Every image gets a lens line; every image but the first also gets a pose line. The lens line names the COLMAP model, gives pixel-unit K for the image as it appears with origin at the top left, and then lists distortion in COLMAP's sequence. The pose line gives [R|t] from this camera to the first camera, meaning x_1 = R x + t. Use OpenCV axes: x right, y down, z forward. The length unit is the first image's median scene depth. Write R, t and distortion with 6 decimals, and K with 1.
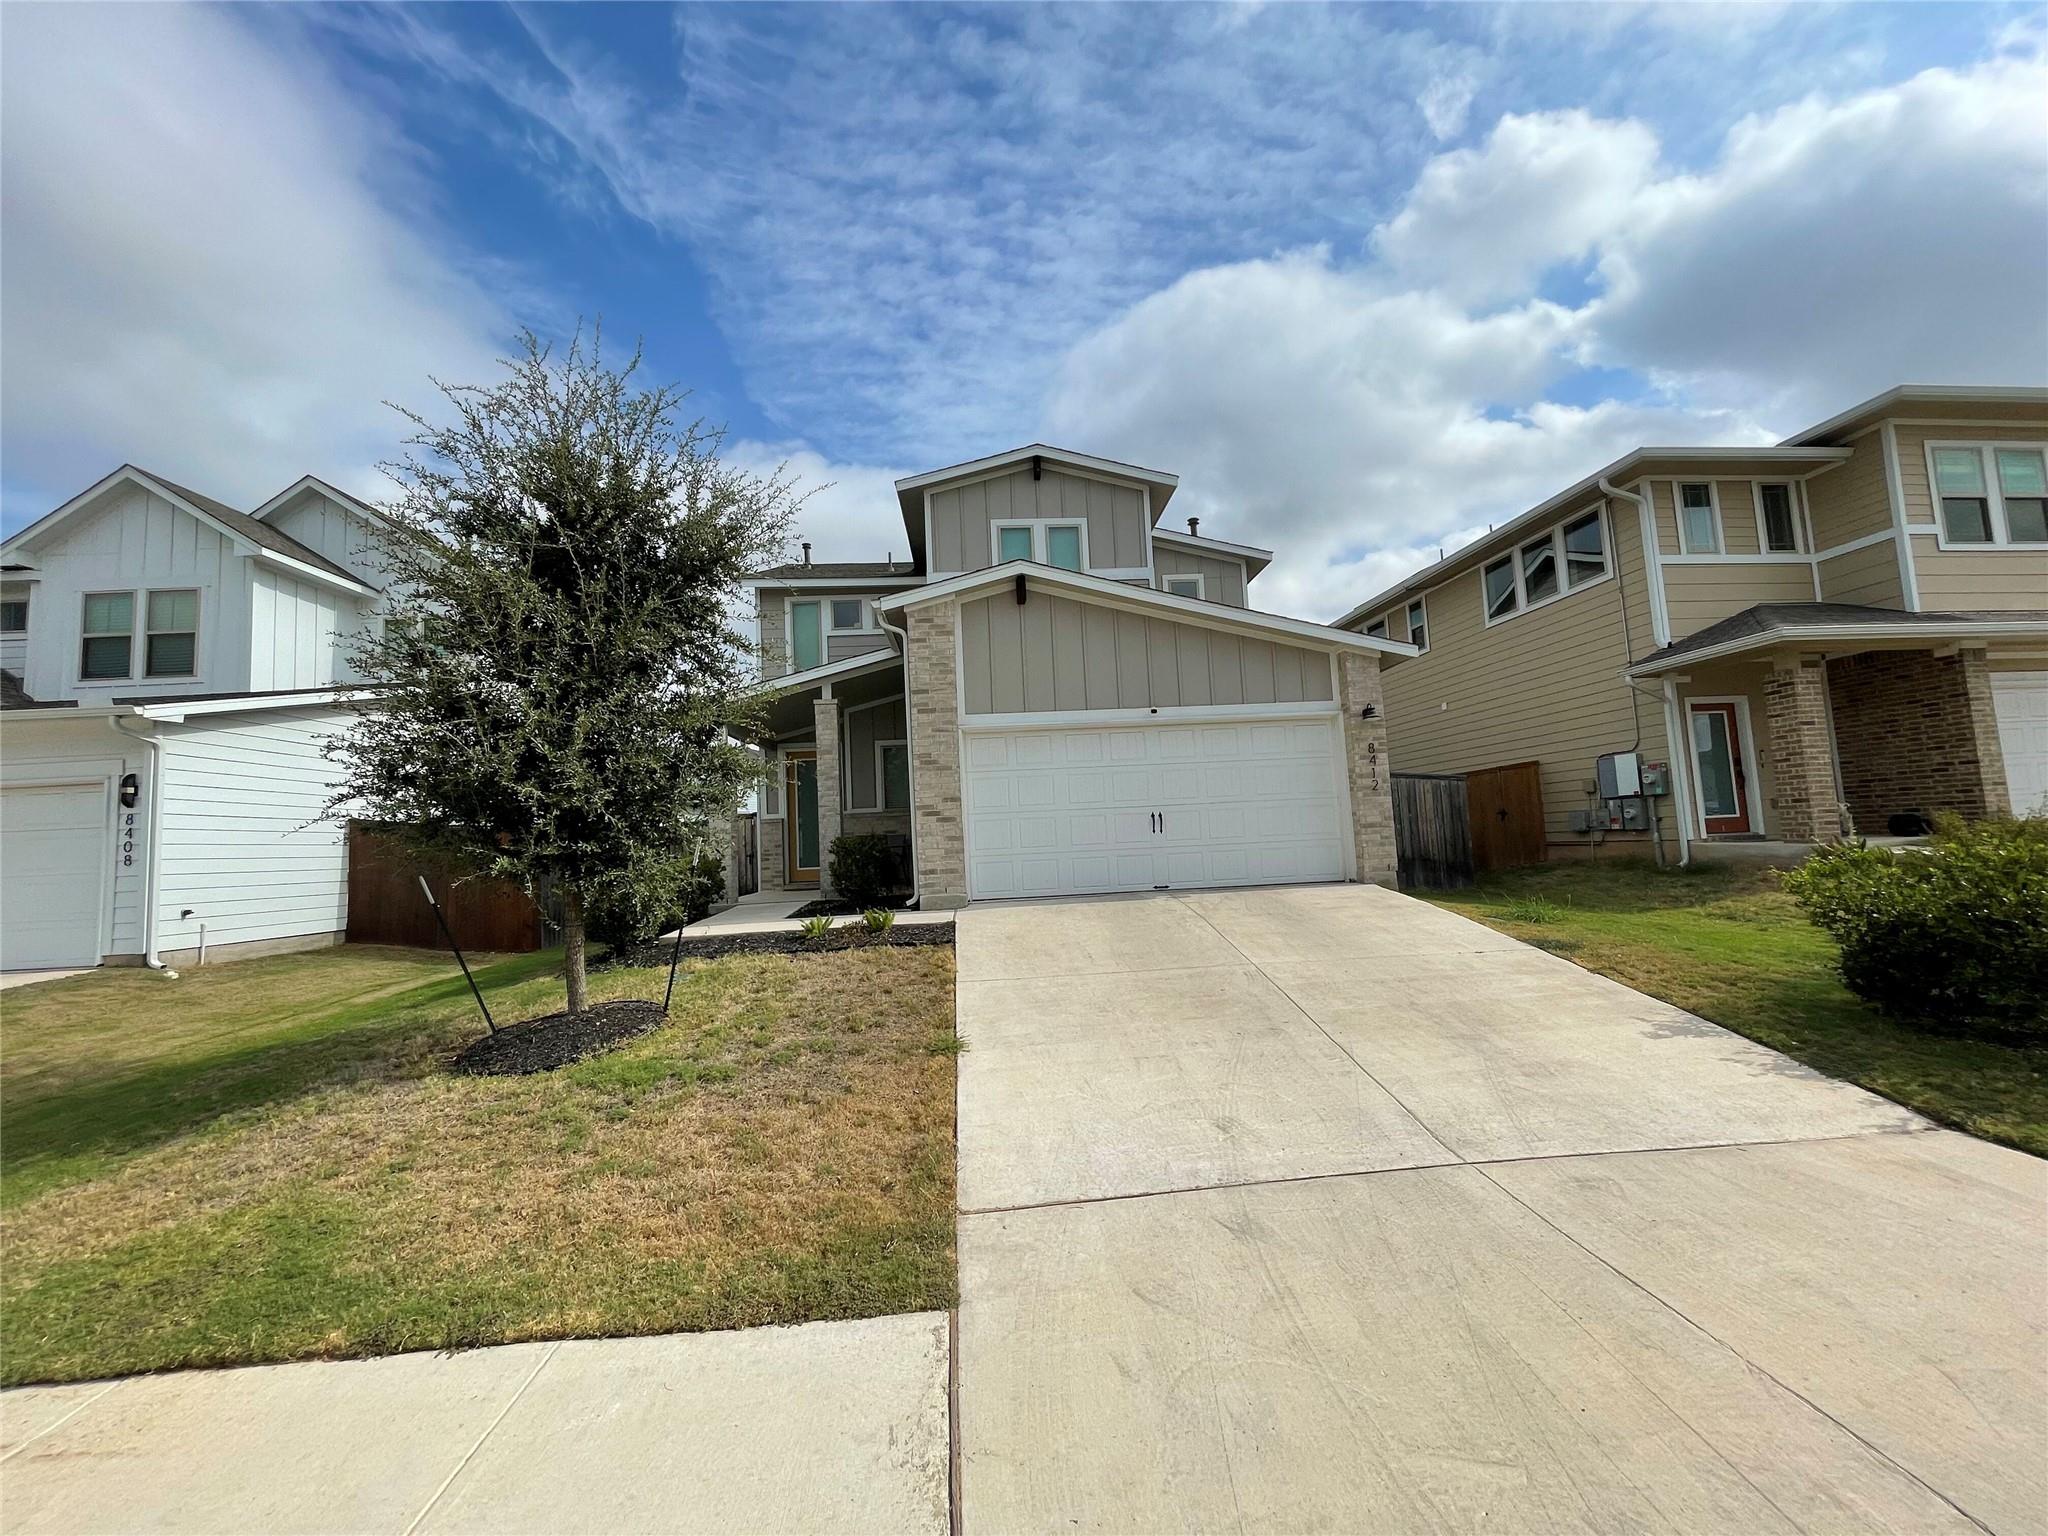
lens RADIAL K [[823.5, 0, 1005.5], [0, 823.5, 818.0], [0, 0, 1]] dist [-0.000709, -0.000776]
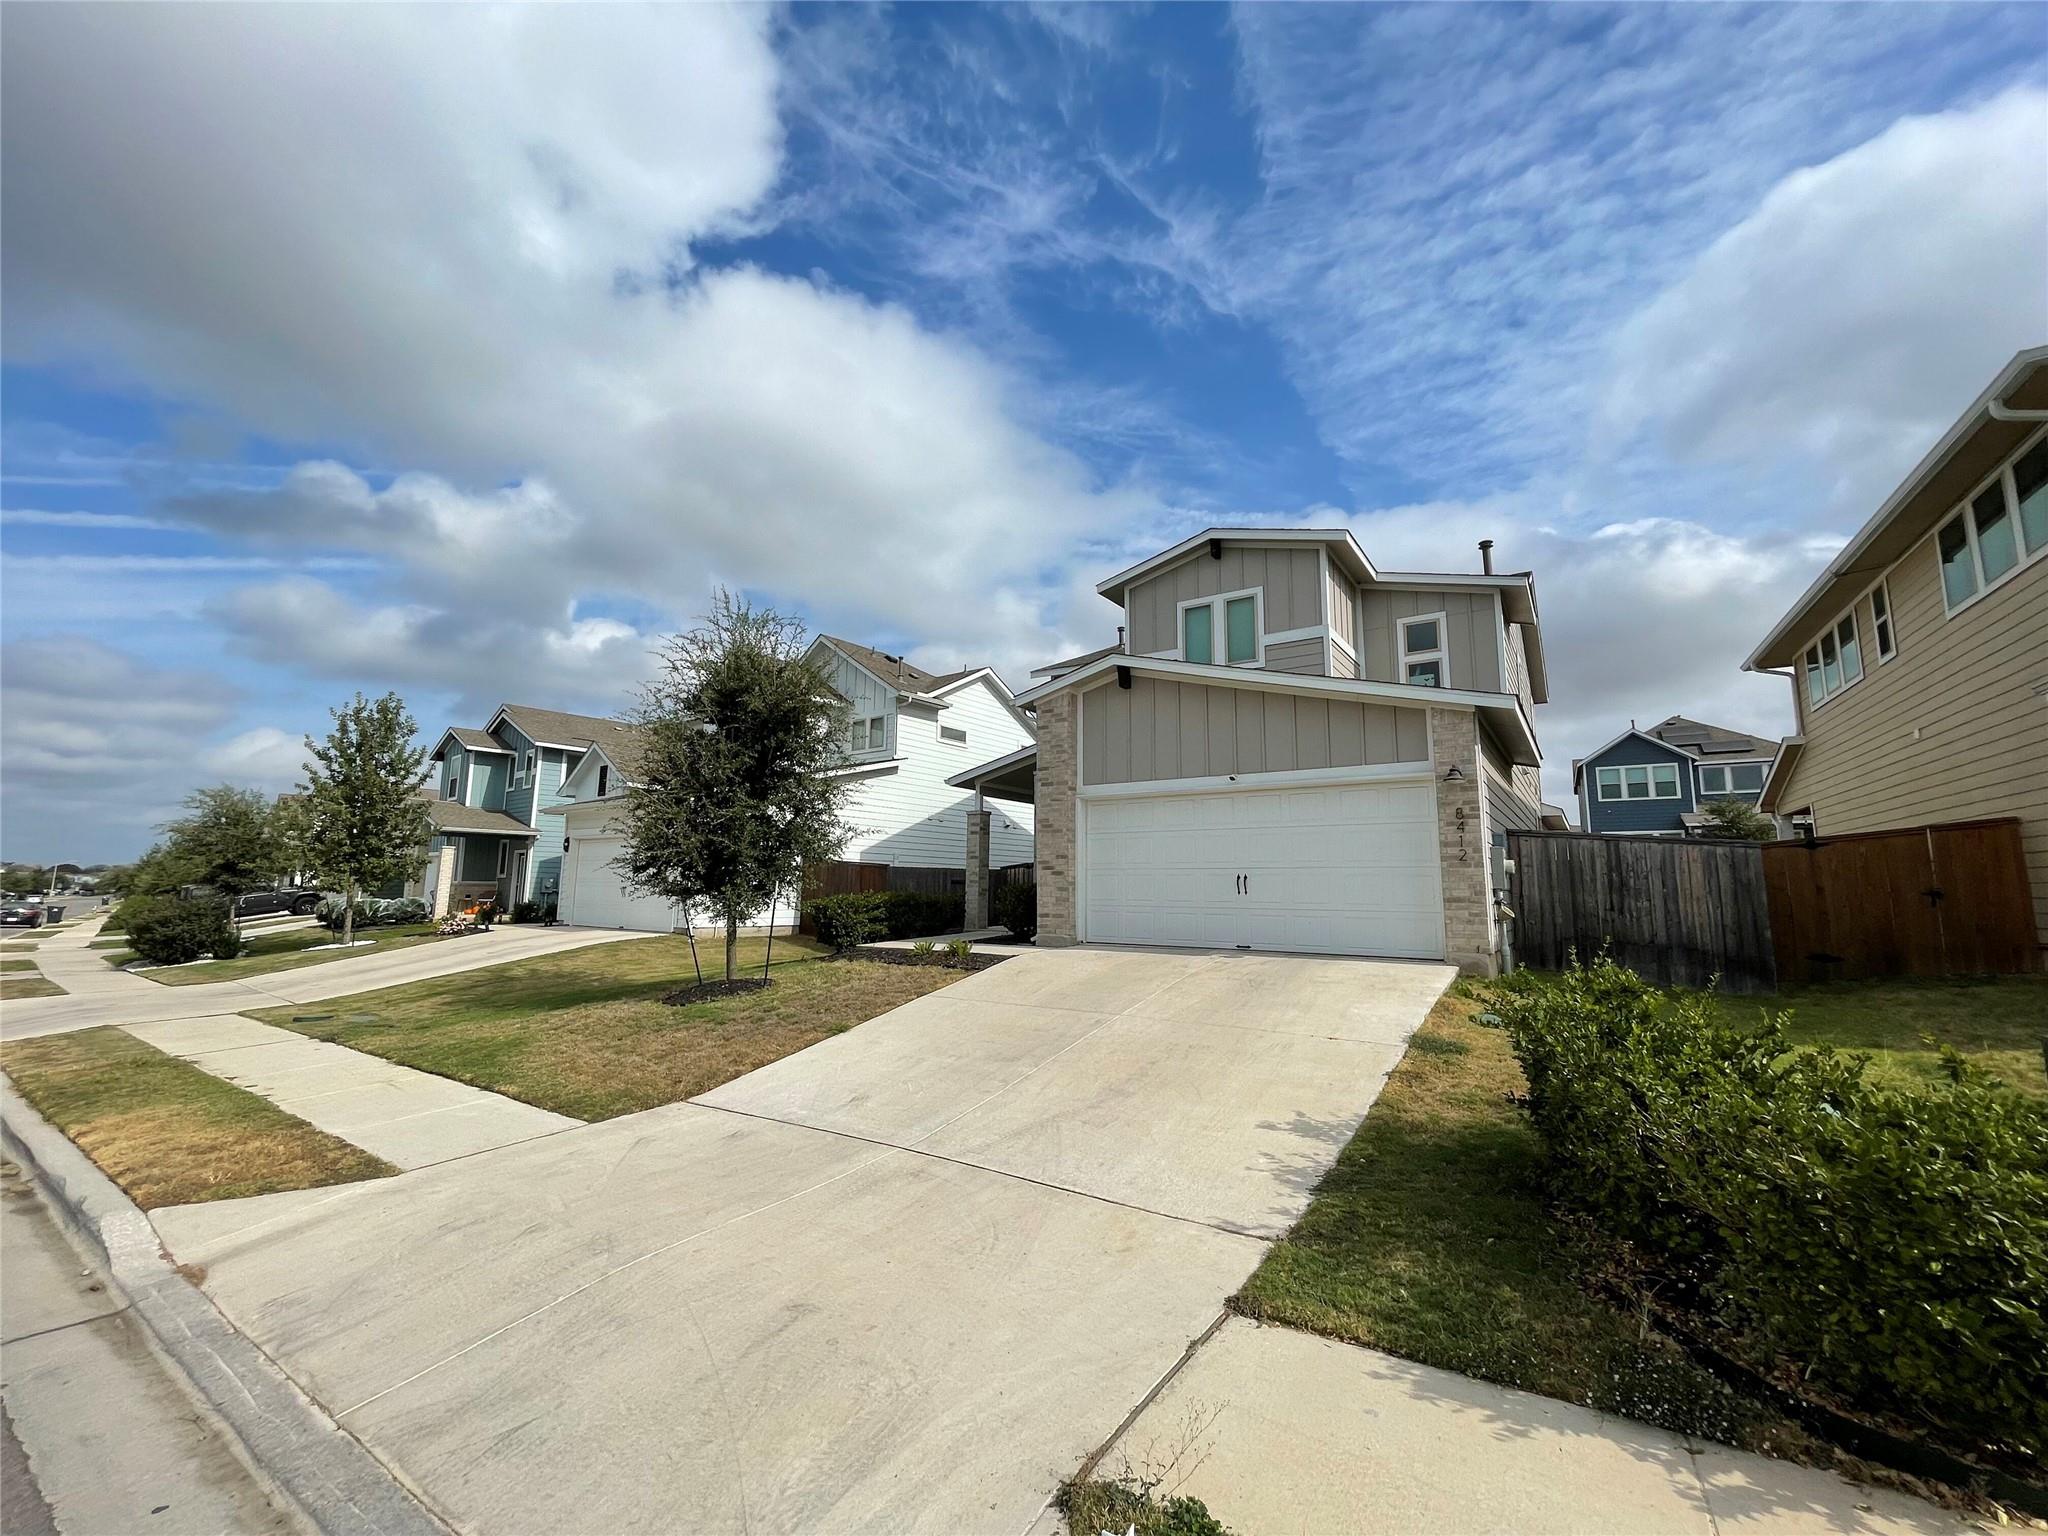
lens RADIAL K [[823.5, 0, 1011.2], [0, 823.5, 783.0], [0, 0, 1]] dist [-0.000709, -0.000776]
pose [[0.789484, -0.025207, -0.613253, 0.593404], [-0.029910, 0.996389, -0.079461, -0.030239], [0.613042, 0.081075, 0.785880, -0.002444]]
